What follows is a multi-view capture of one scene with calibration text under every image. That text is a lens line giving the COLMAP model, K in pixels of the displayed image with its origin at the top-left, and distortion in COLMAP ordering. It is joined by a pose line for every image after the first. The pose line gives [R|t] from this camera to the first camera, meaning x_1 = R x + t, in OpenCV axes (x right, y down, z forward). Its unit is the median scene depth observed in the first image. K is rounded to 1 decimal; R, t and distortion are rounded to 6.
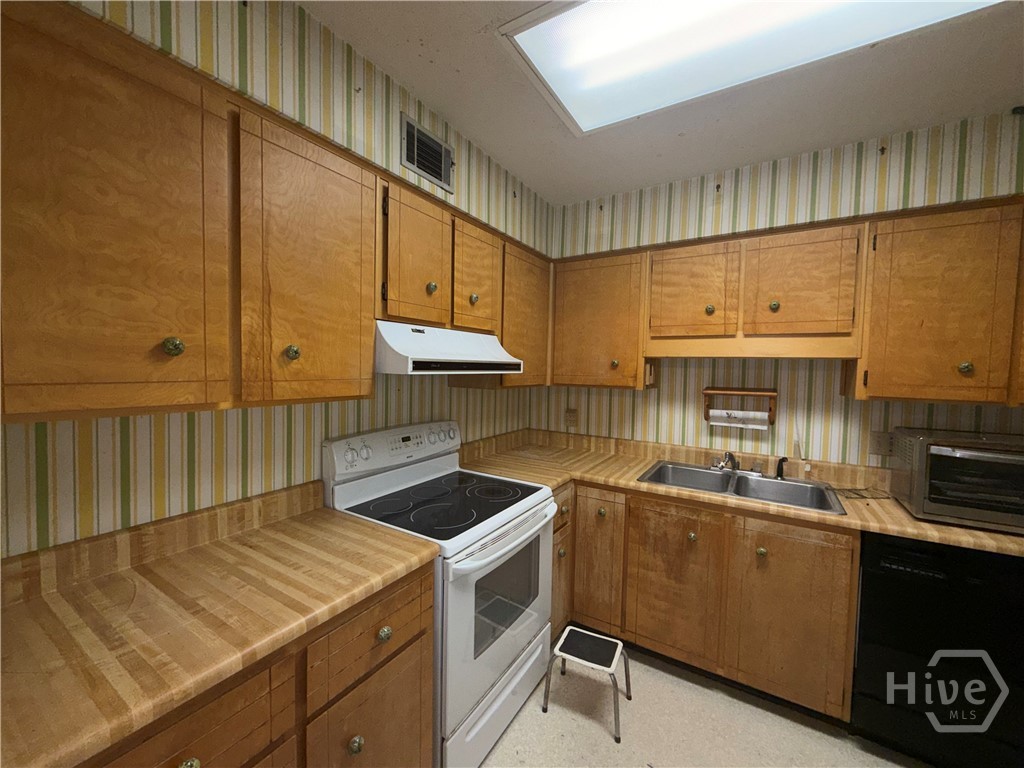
lens RADIAL K [[409.1, 0, 512.0], [0, 409.1, 384.0], [0, 0, 1]] dist [0.000676, 0.000001]
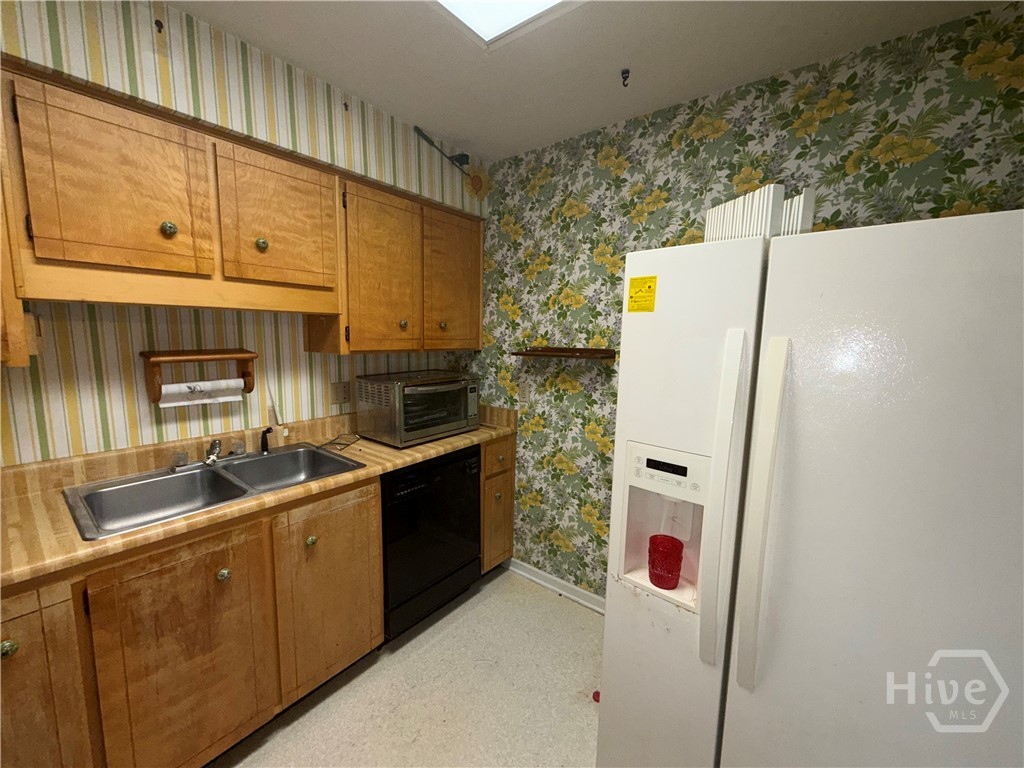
lens RADIAL K [[409.1, 0, 512.0], [0, 409.1, 384.0], [0, 0, 1]] dist [0.000676, 0.000001]
pose [[0.111093, -0.143257, 0.983431, -0.122264], [0.026820, 0.989628, 0.141130, -0.021491], [-0.993448, 0.010697, 0.113783, 0.424393]]
